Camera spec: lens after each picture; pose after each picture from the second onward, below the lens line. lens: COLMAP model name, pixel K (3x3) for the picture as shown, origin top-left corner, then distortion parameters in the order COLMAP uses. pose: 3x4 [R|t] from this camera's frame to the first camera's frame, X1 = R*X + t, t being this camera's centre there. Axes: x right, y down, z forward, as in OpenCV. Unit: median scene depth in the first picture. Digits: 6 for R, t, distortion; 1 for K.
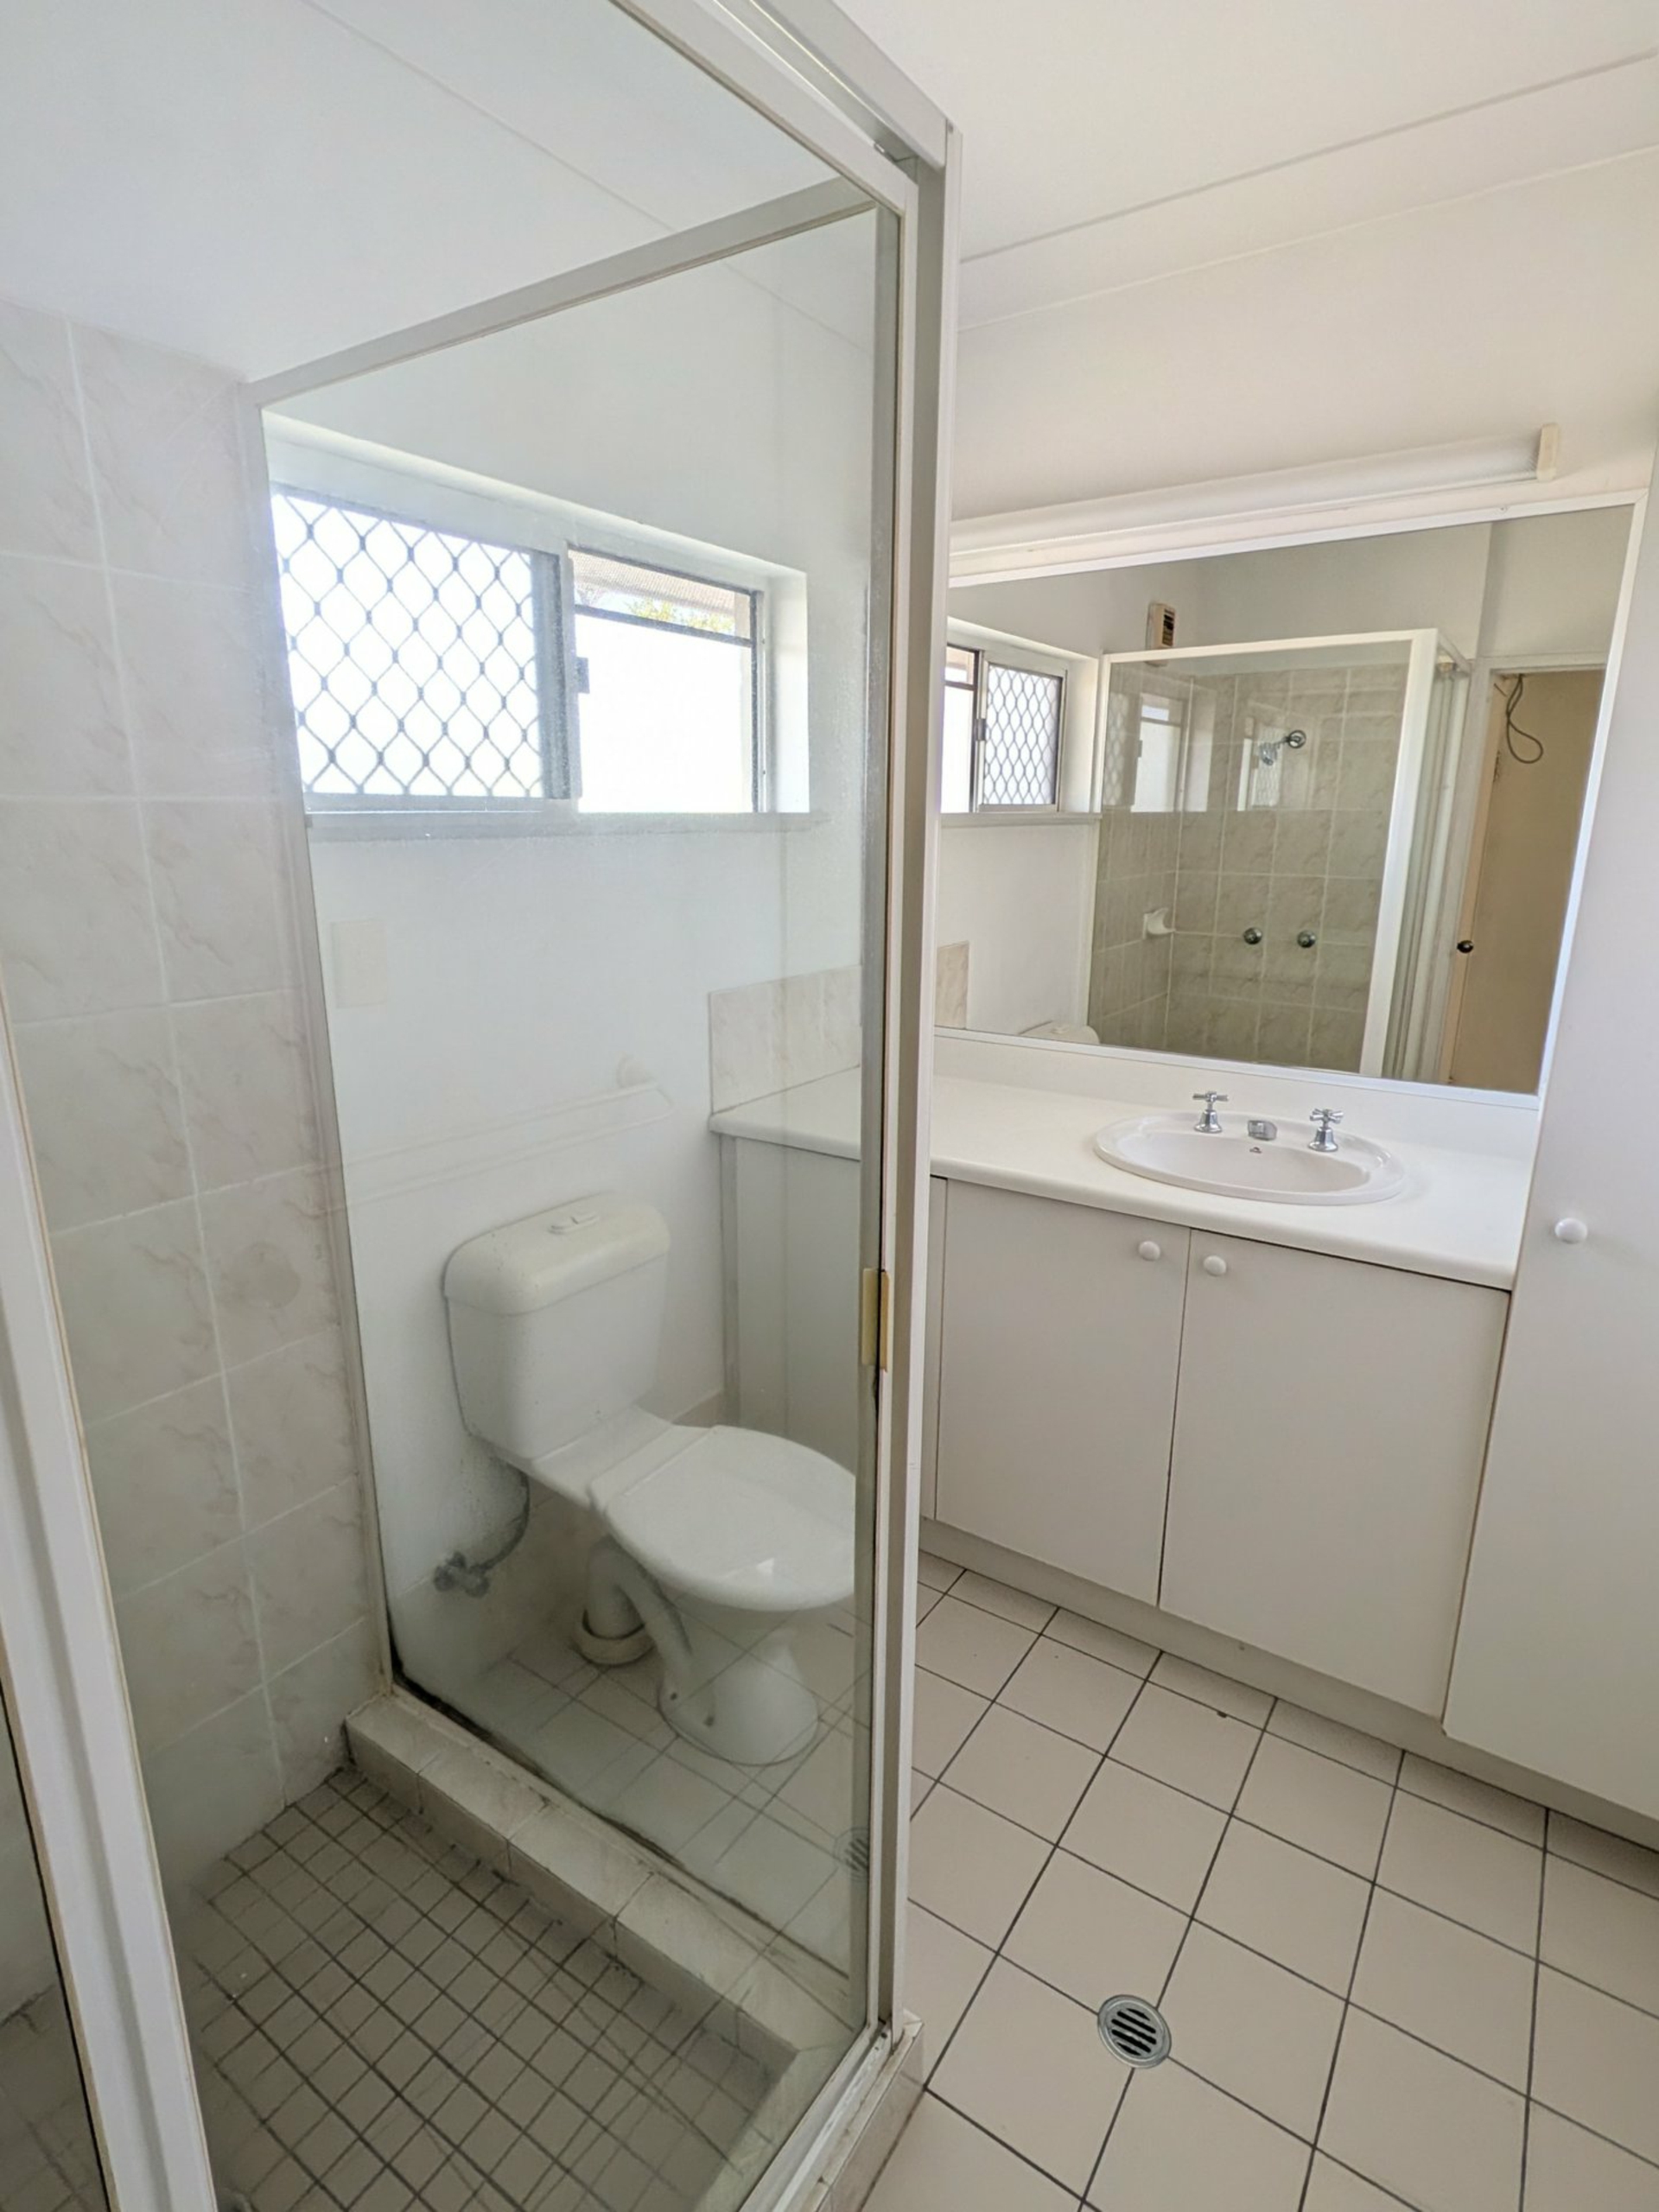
lens RADIAL K [[1126.8, 0, 825.5], [0, 1126.8, 1100.4], [0, 0, 1]] dist [-0.011619, 0.001581]
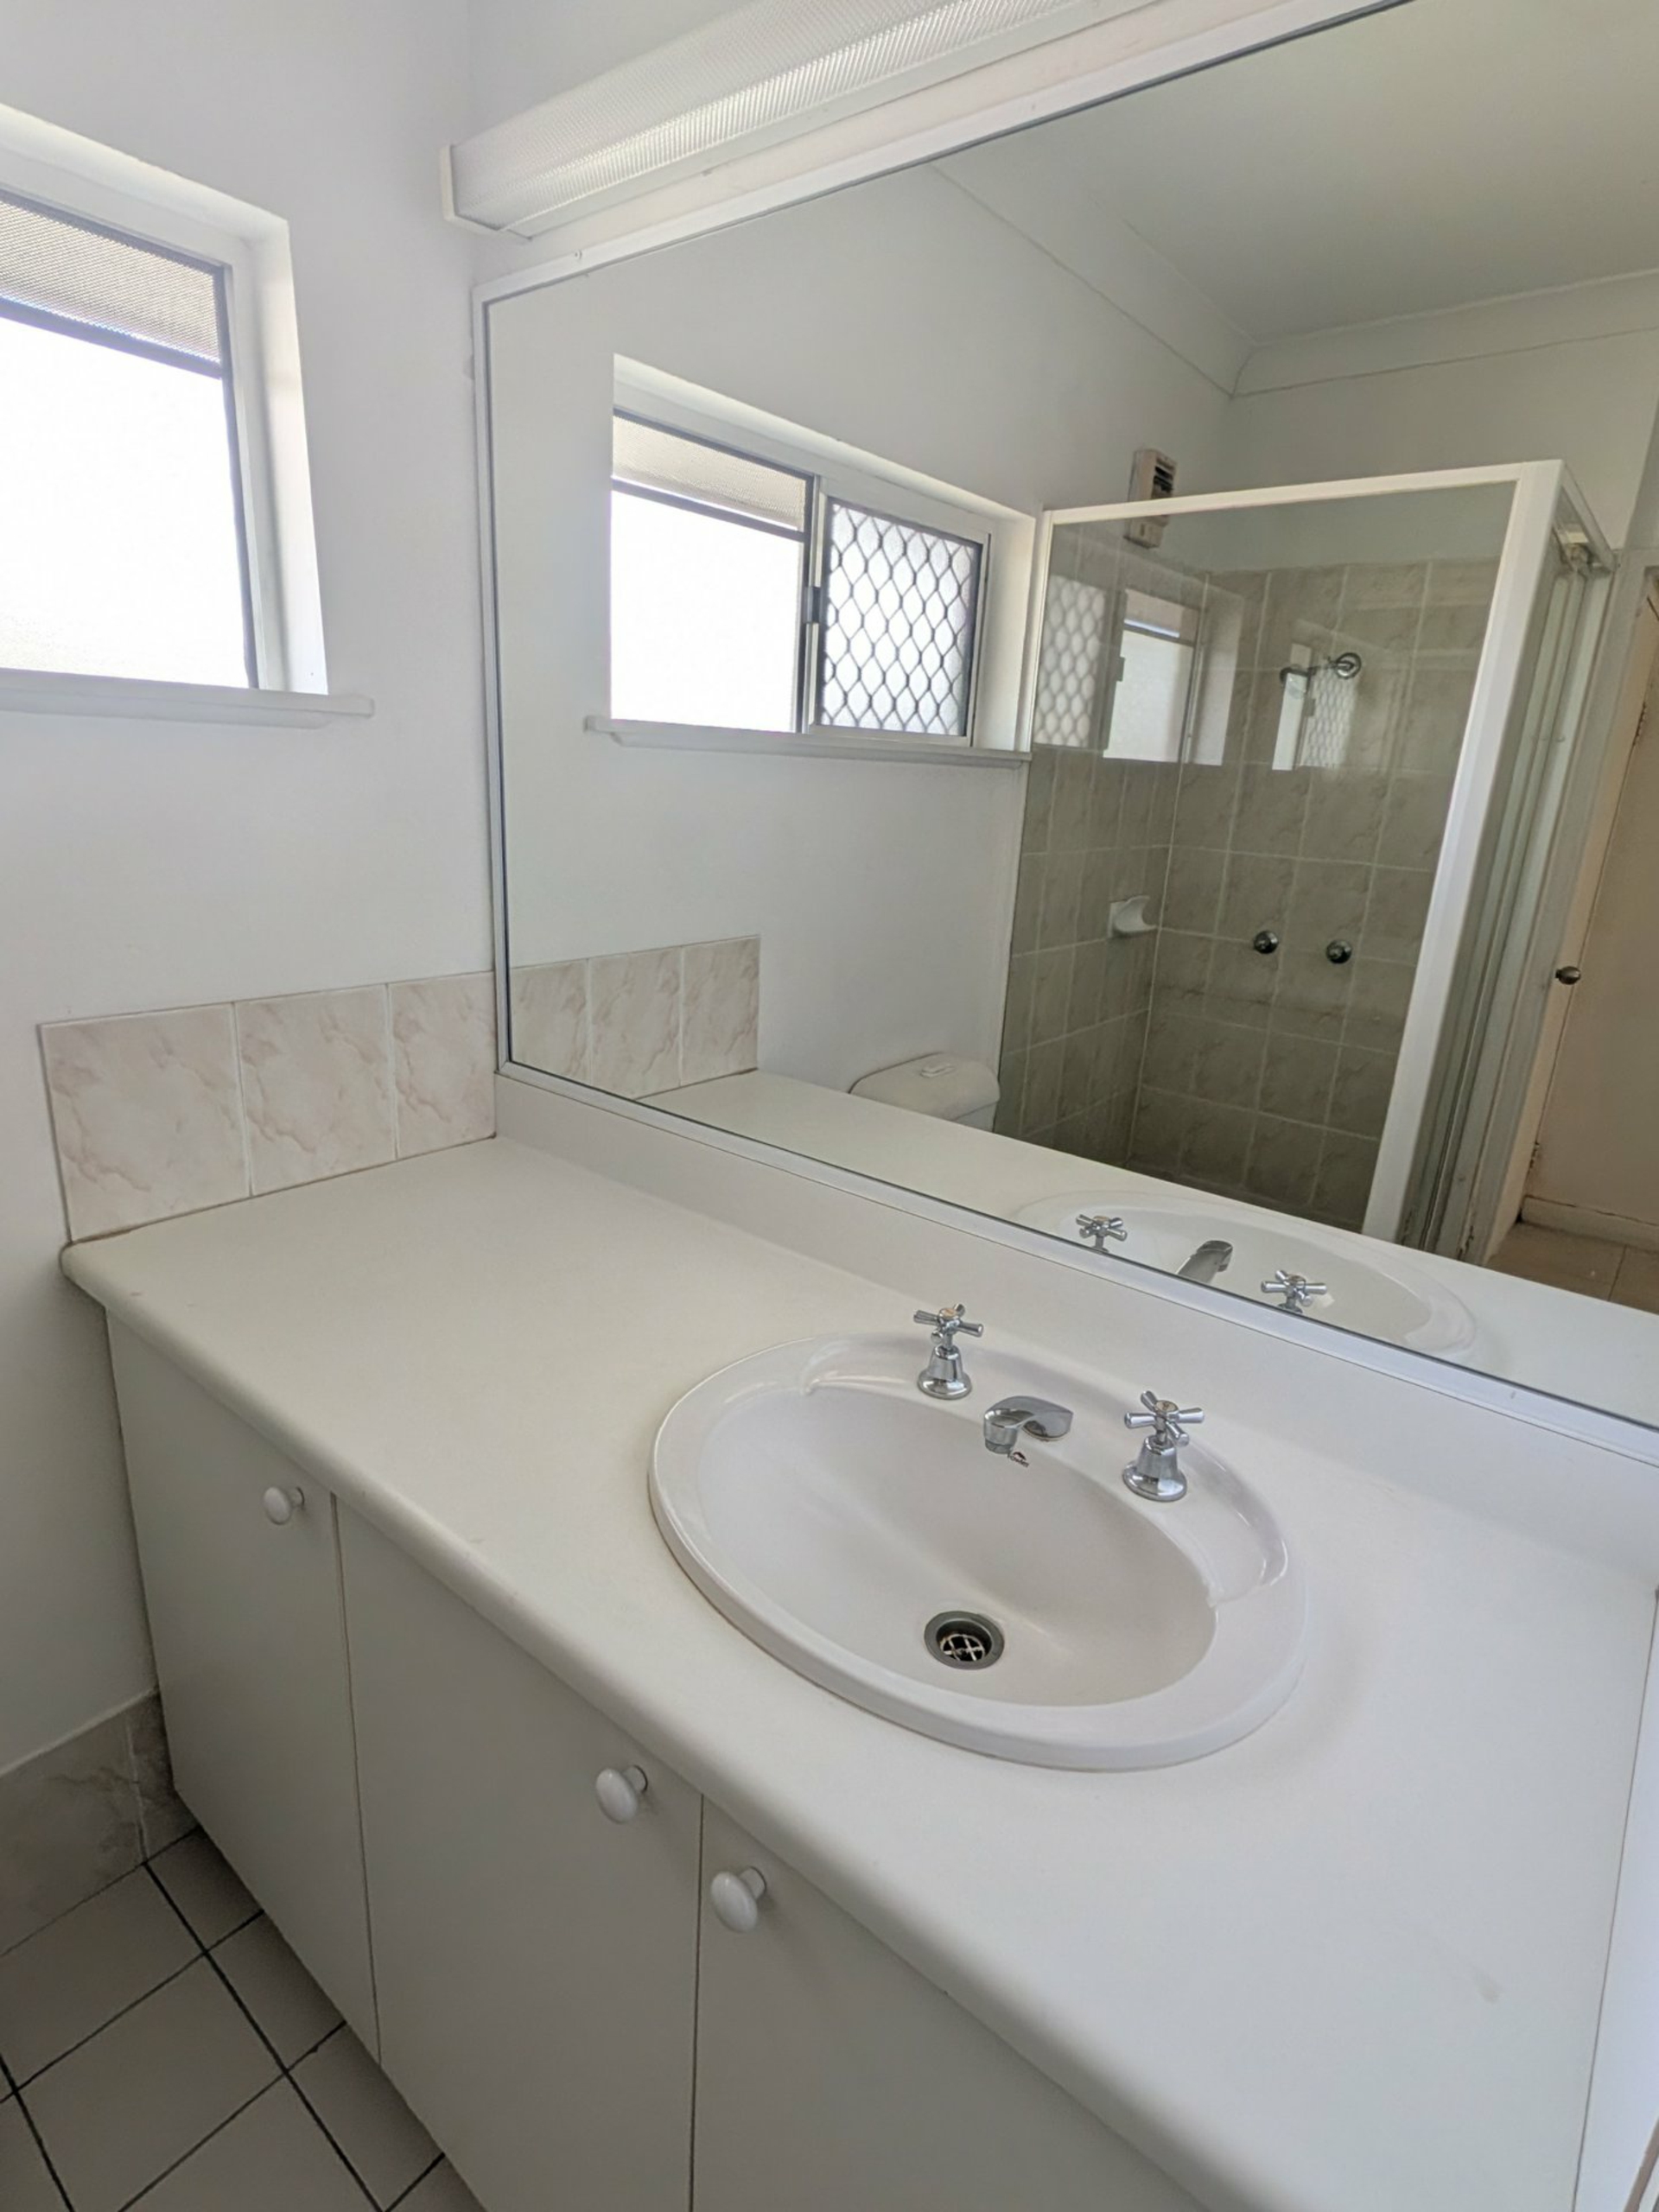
lens RADIAL K [[1126.8, 0, 830.4], [0, 1126.8, 1108.6], [0, 0, 1]] dist [-0.011619, 0.001581]
pose [[0.995477, 0.072005, -0.061979, 0.180145], [-0.069080, 0.996450, 0.048113, -0.064263], [0.065223, -0.043614, 0.996917, 0.300142]]
